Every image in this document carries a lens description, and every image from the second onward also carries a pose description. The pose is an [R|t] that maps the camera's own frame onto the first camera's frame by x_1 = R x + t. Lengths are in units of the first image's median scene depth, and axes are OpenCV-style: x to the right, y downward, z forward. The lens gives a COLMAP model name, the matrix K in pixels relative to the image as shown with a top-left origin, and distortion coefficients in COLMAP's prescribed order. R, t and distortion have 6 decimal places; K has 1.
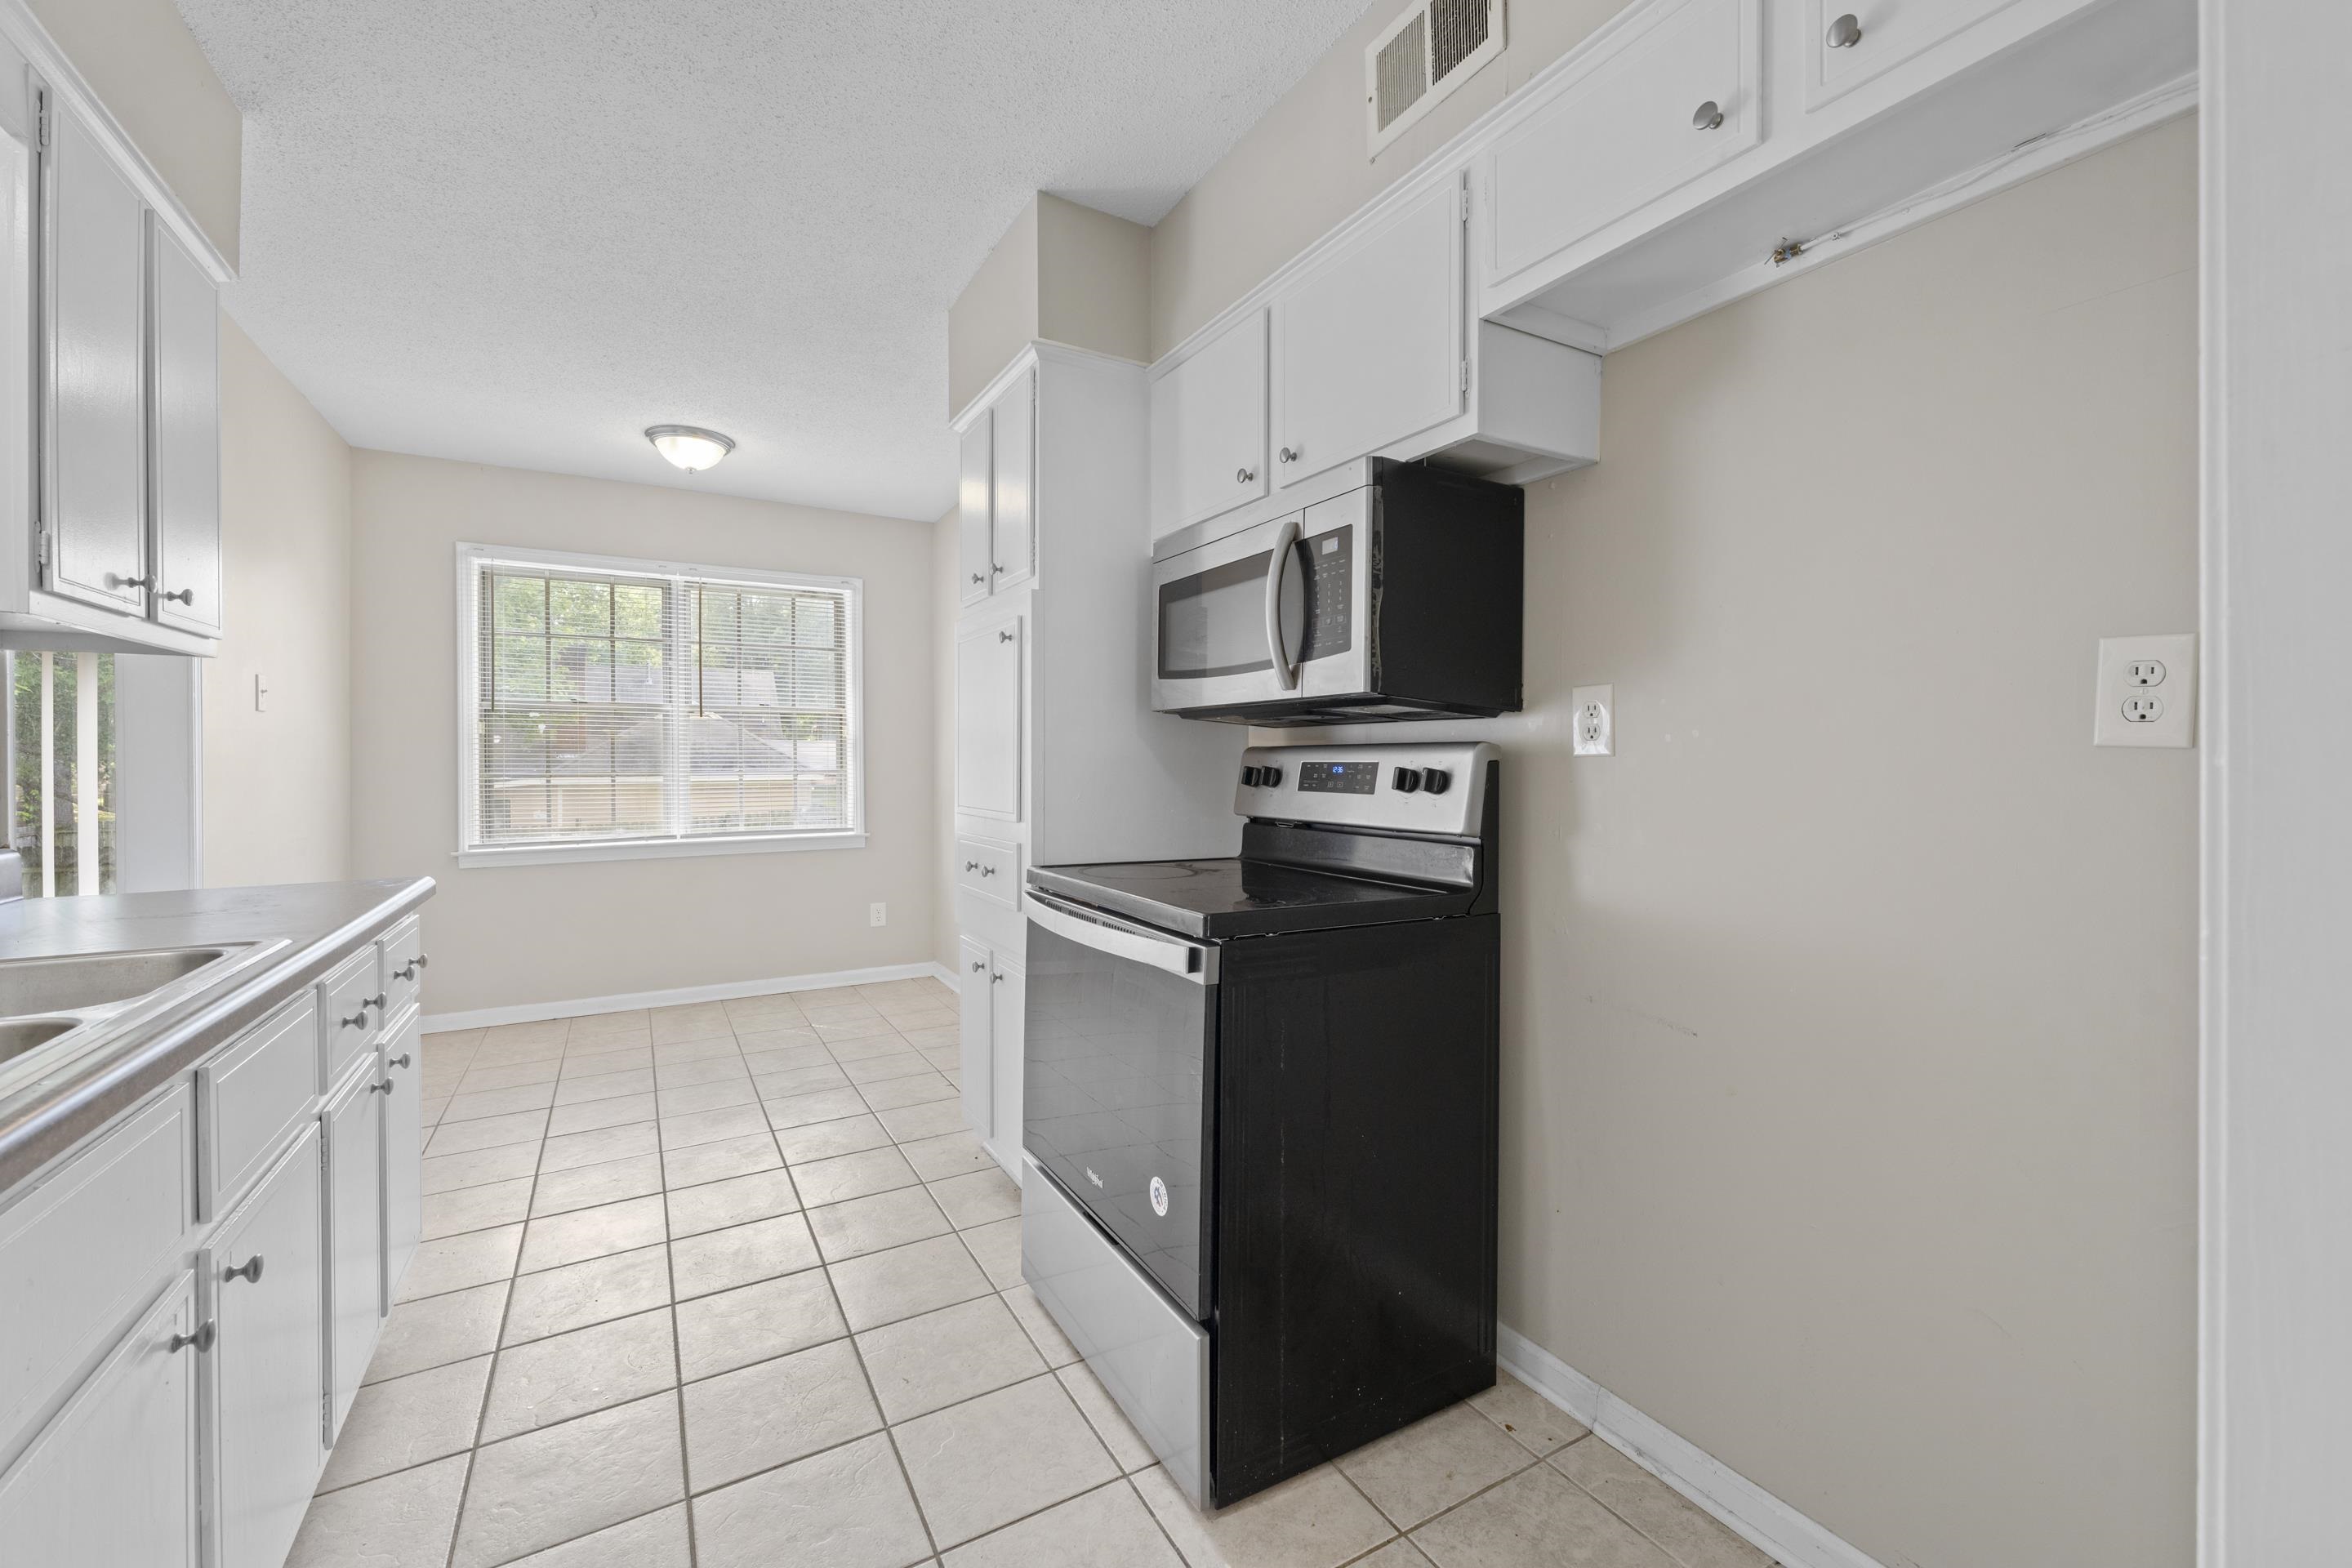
lens RADIAL K [[944.9, 0, 1176.1], [0, 944.9, 767.5], [0, 0, 1]] dist [-0.001787, -0.000905]
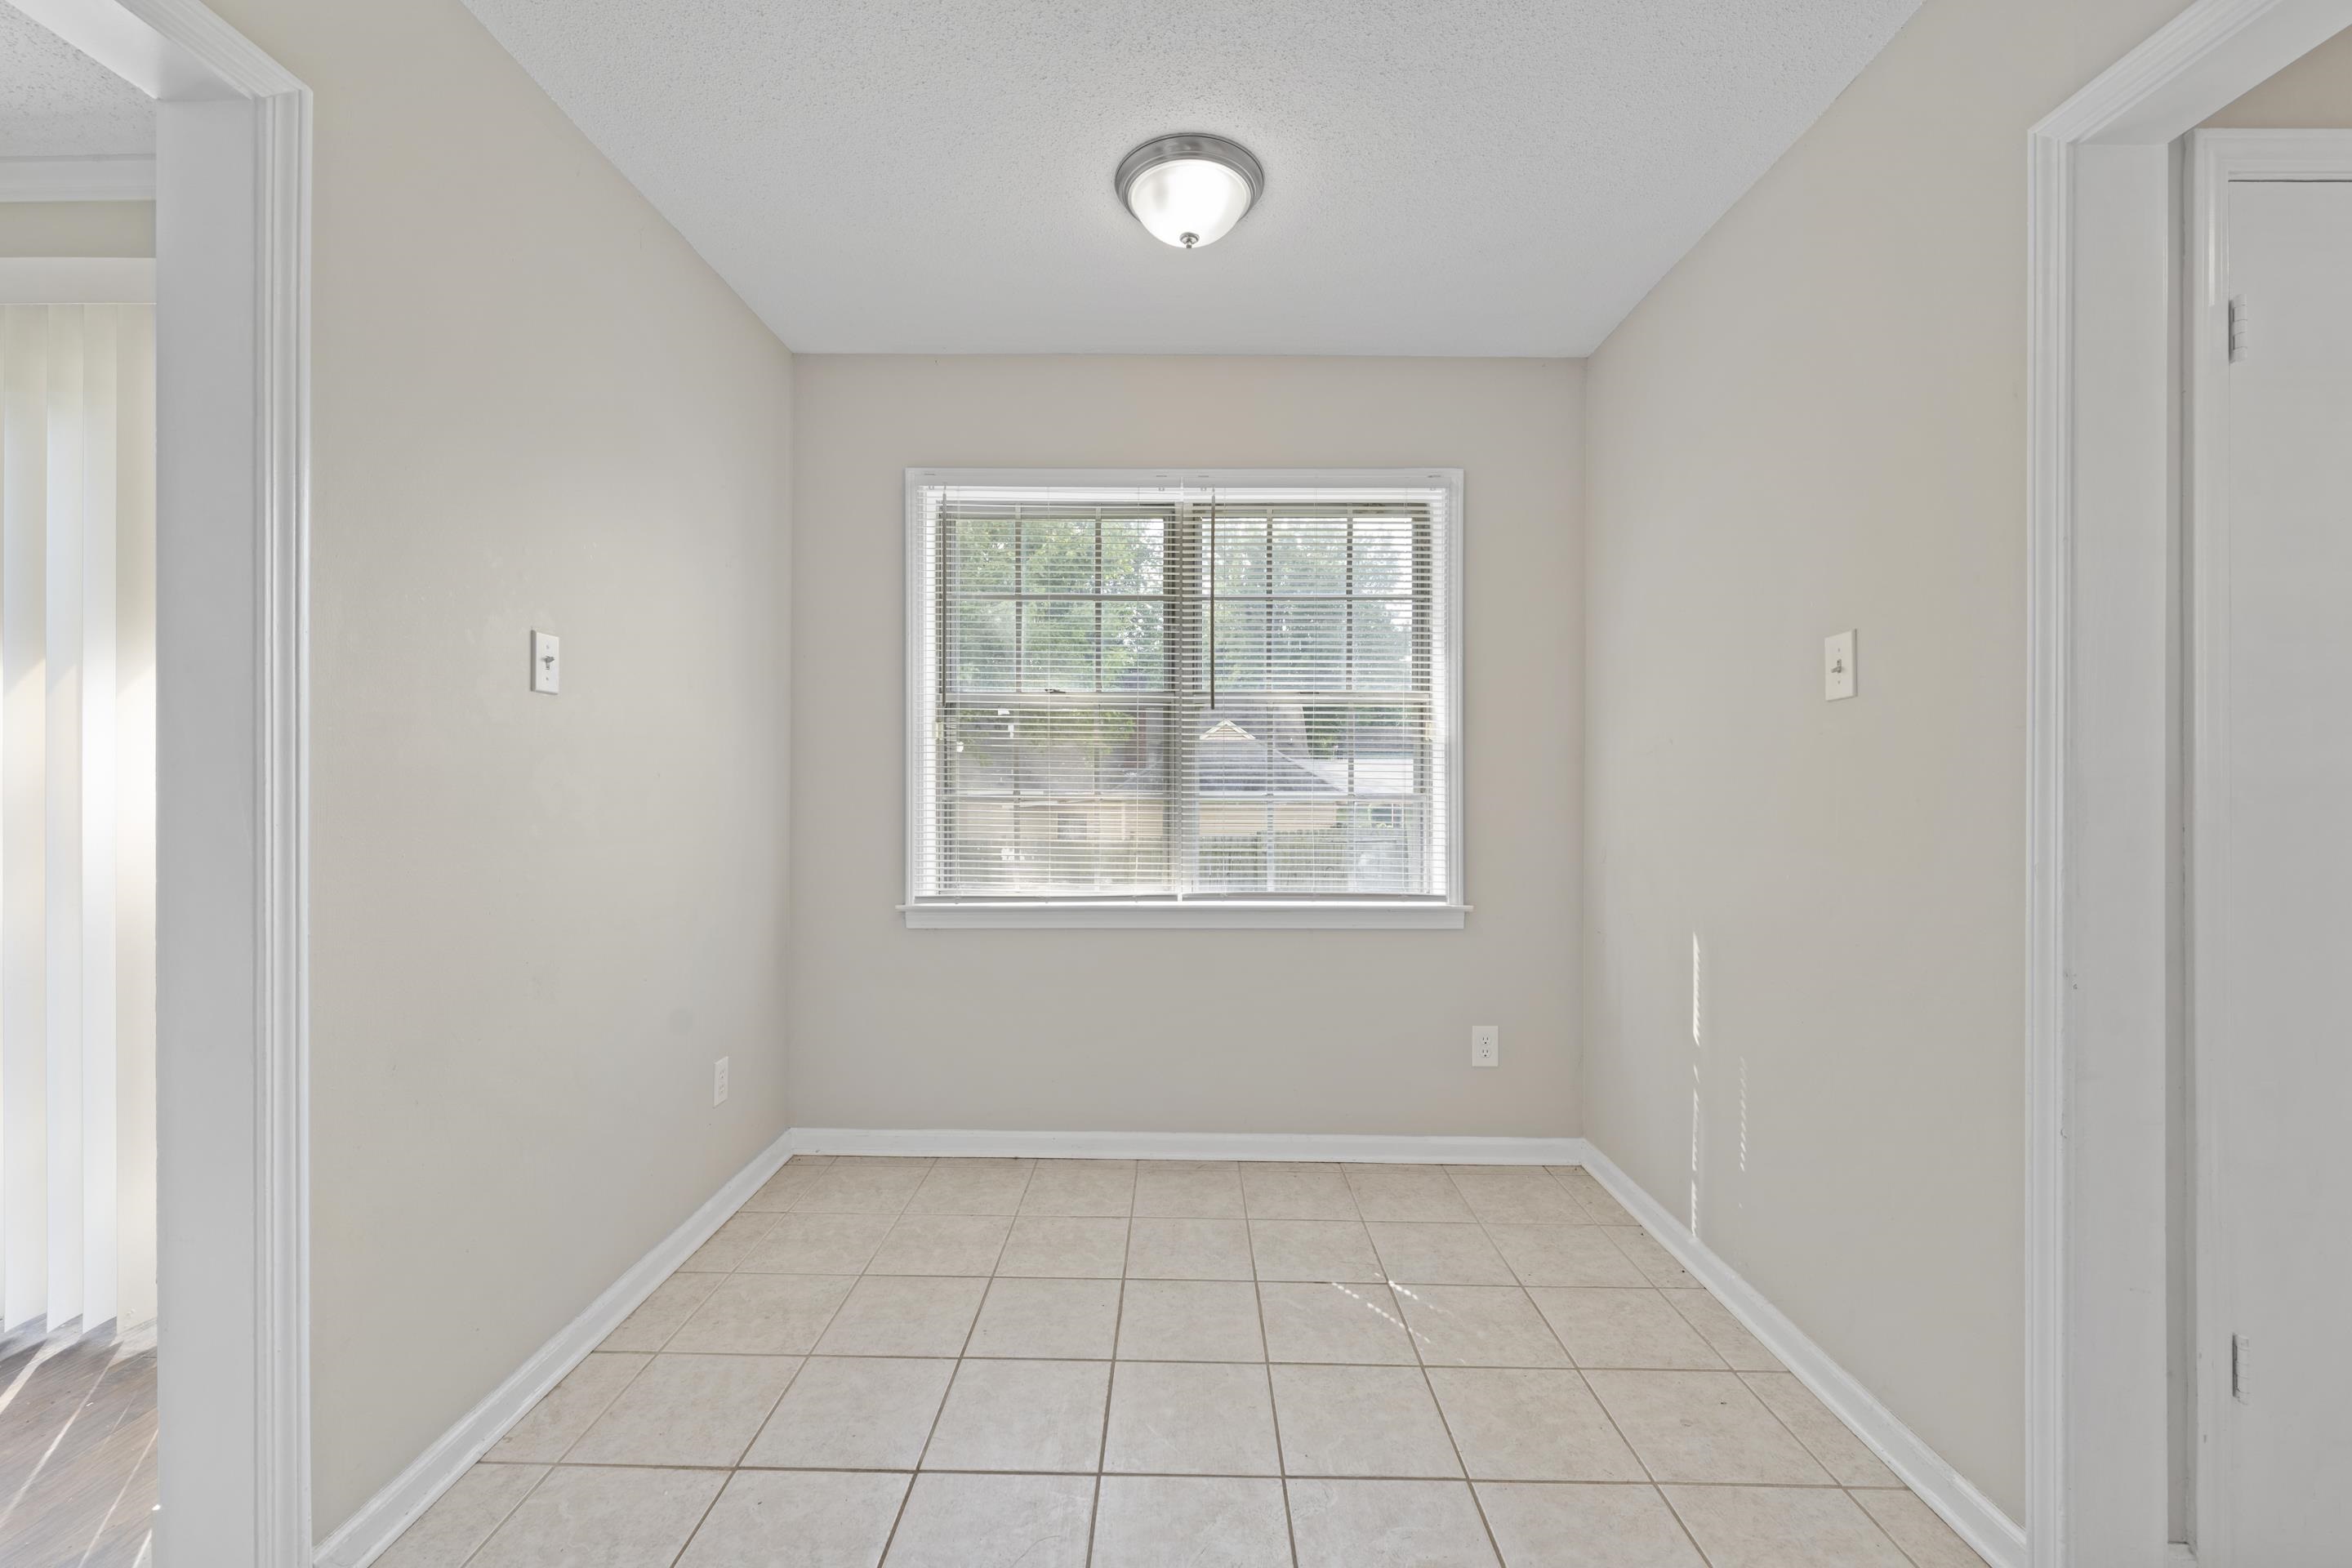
lens RADIAL K [[944.9, 0, 1162.5], [0, 944.9, 776.4], [0, 0, 1]] dist [-0.001787, -0.000905]
pose [[0.854439, 0.003962, -0.519537, -0.297591], [-0.009807, 0.999916, -0.008502, -0.004524], [0.519460, 0.012360, 0.854406, 0.647729]]
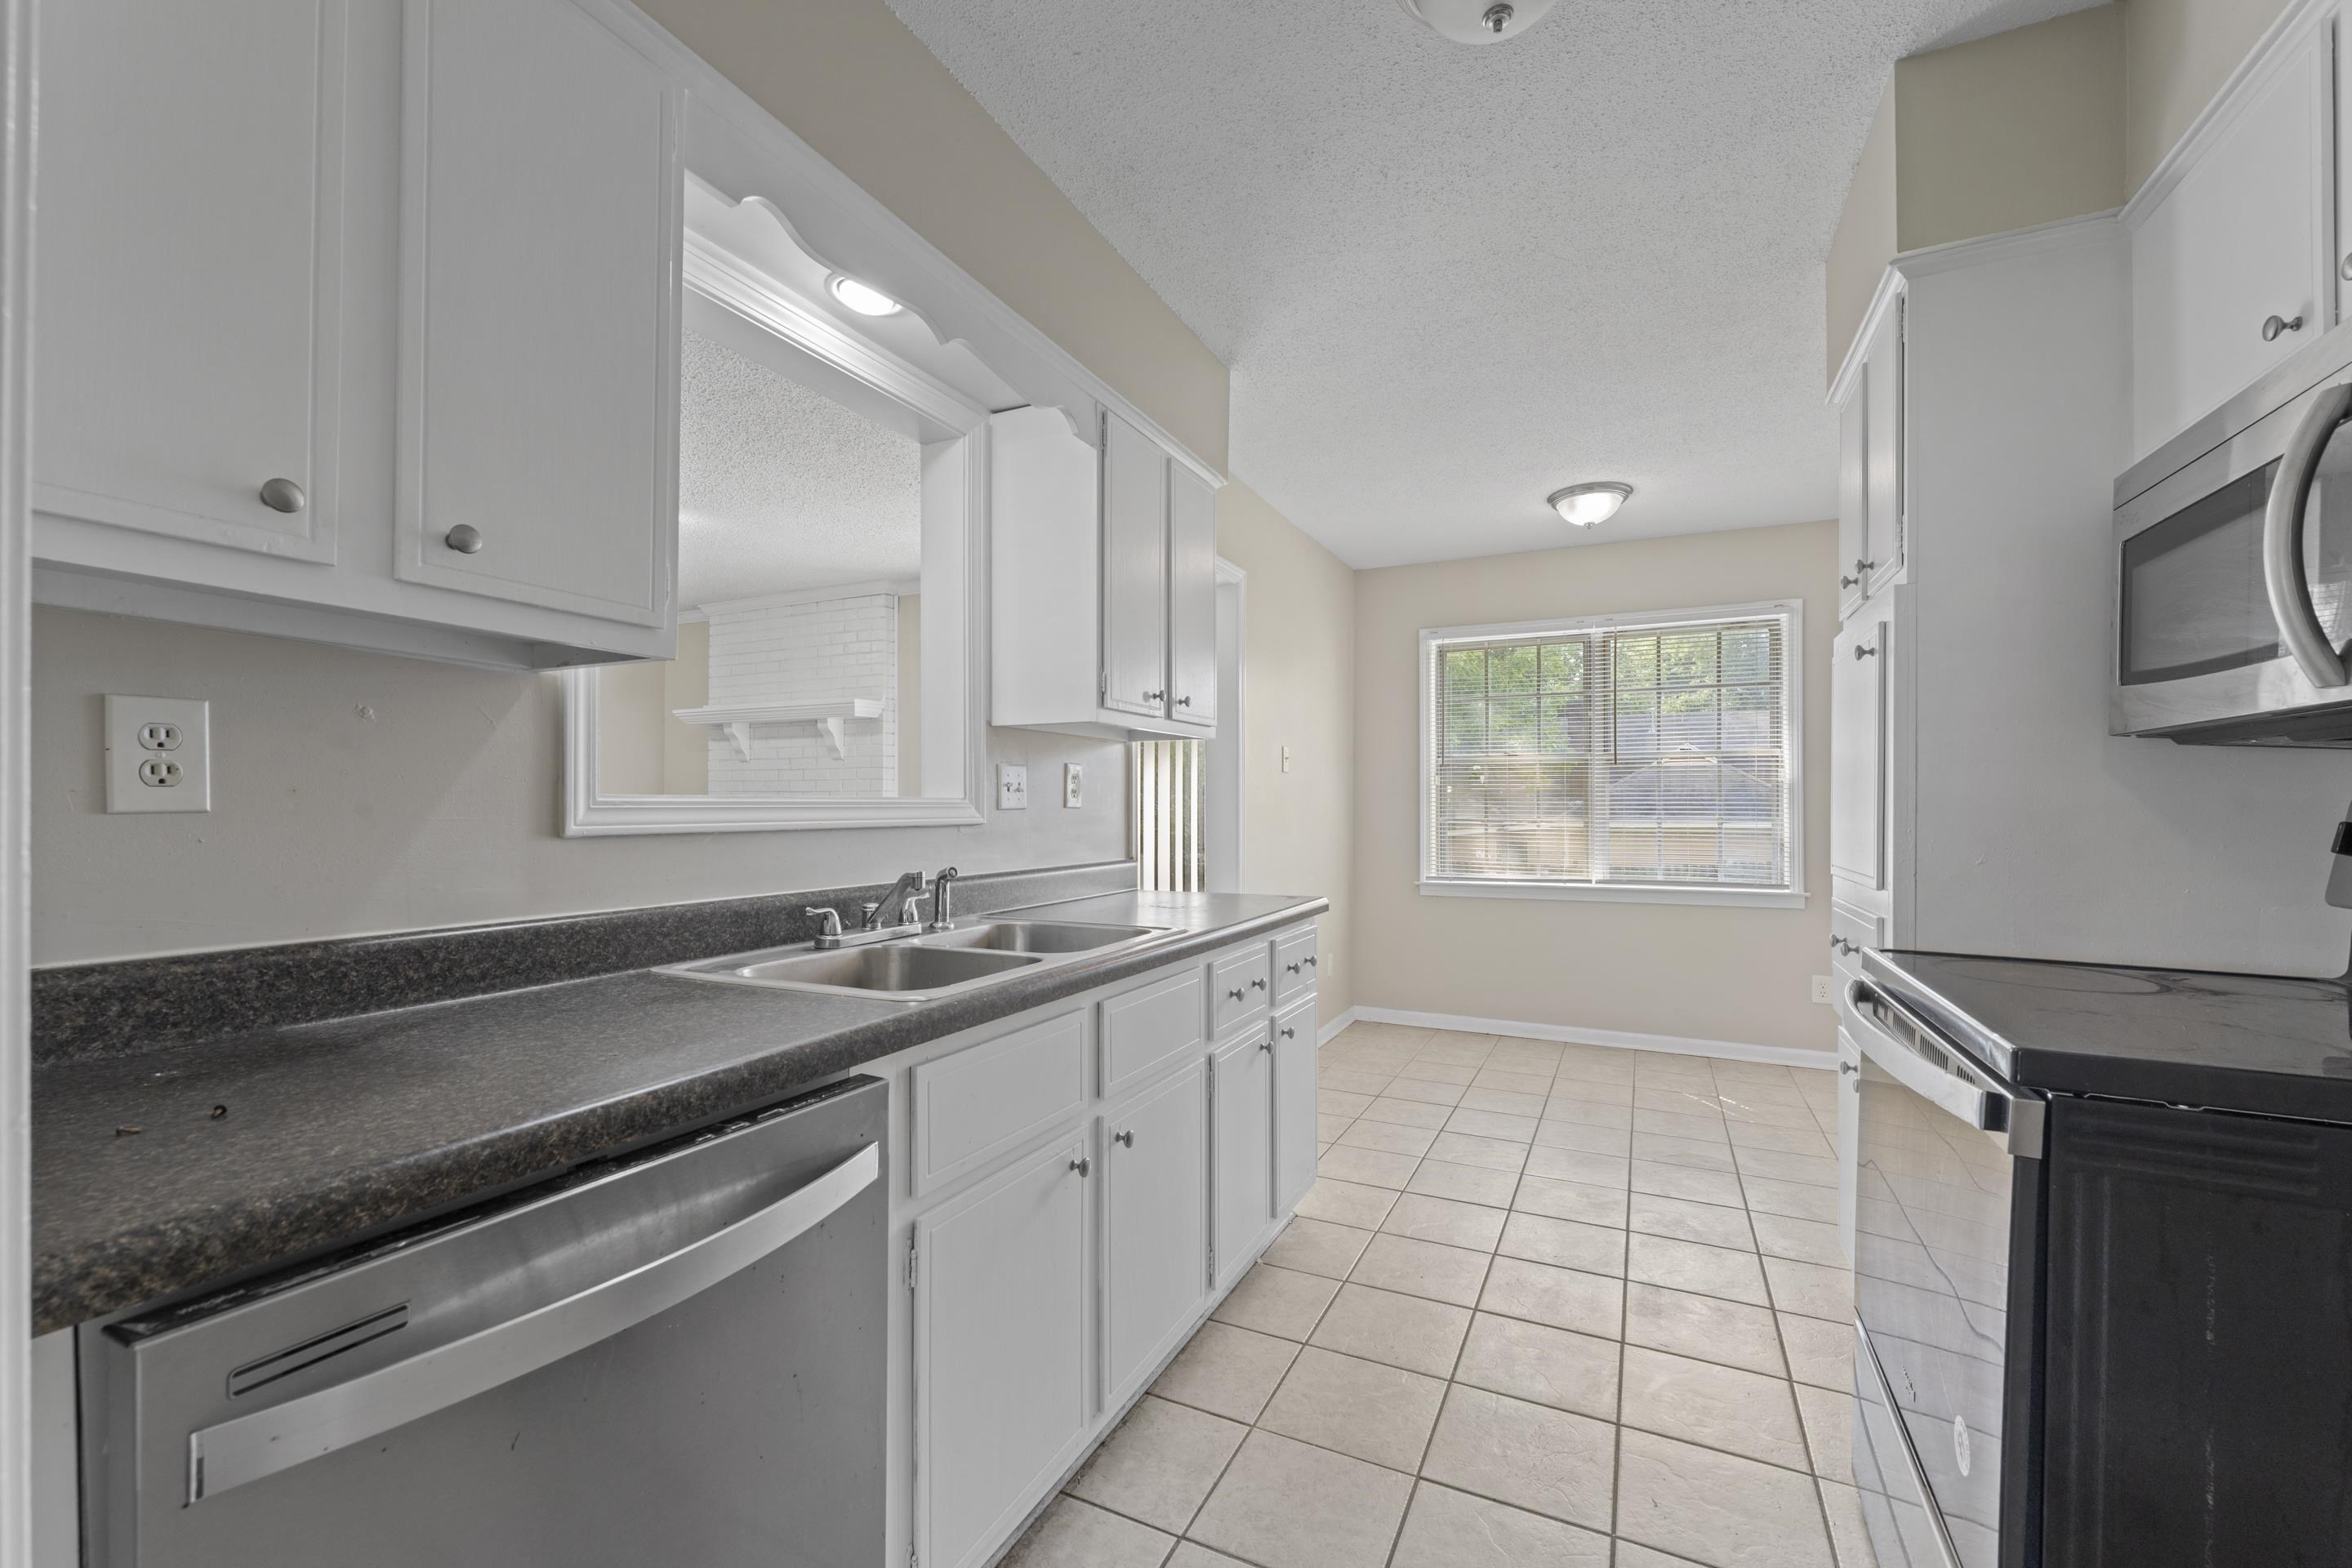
lens RADIAL K [[944.9, 0, 1168.4], [0, 944.9, 808.3], [0, 0, 1]] dist [-0.001787, -0.000905]
pose [[0.551864, 0.003225, -0.833928, 0.109840], [-0.008275, 0.999964, -0.001609, -0.001844], [0.833893, 0.007788, 0.551871, 0.063901]]
